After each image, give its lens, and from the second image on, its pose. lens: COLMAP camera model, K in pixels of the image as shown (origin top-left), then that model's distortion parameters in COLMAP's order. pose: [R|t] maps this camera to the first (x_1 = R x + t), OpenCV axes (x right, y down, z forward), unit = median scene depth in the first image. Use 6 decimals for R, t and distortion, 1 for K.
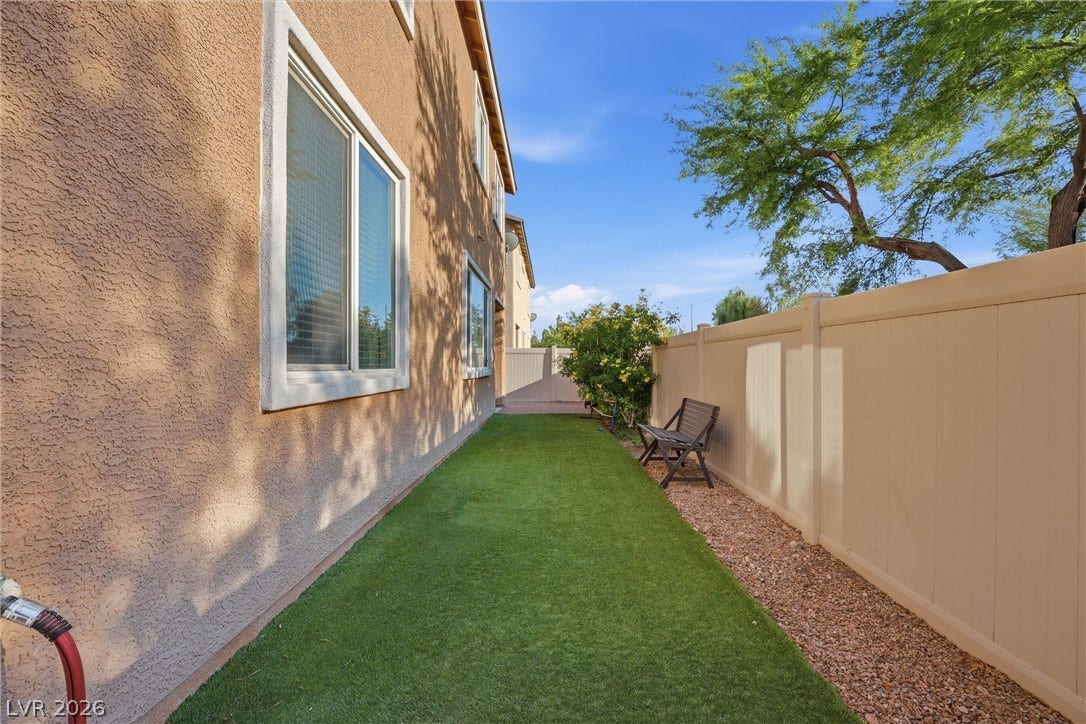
lens RADIAL K [[443.8, 0, 547.5], [0, 443.8, 364.2], [0, 0, 1]] dist [0.000151, 0.000067]
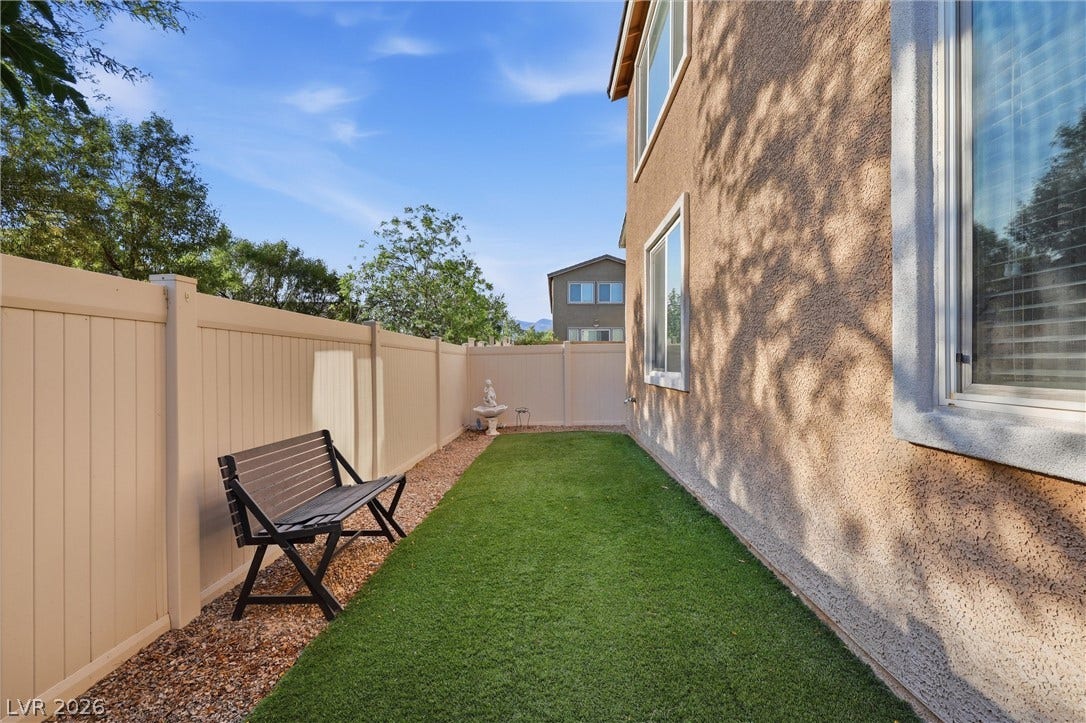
lens RADIAL K [[443.8, 0, 547.5], [0, 443.8, 363.7], [0, 0, 1]] dist [0.000151, 0.000067]
pose [[-0.999810, 0.000090, 0.019508, -0.007633], [0.000028, 0.999995, -0.003180, -0.012903], [-0.019508, -0.003179, -0.999805, 1.868958]]
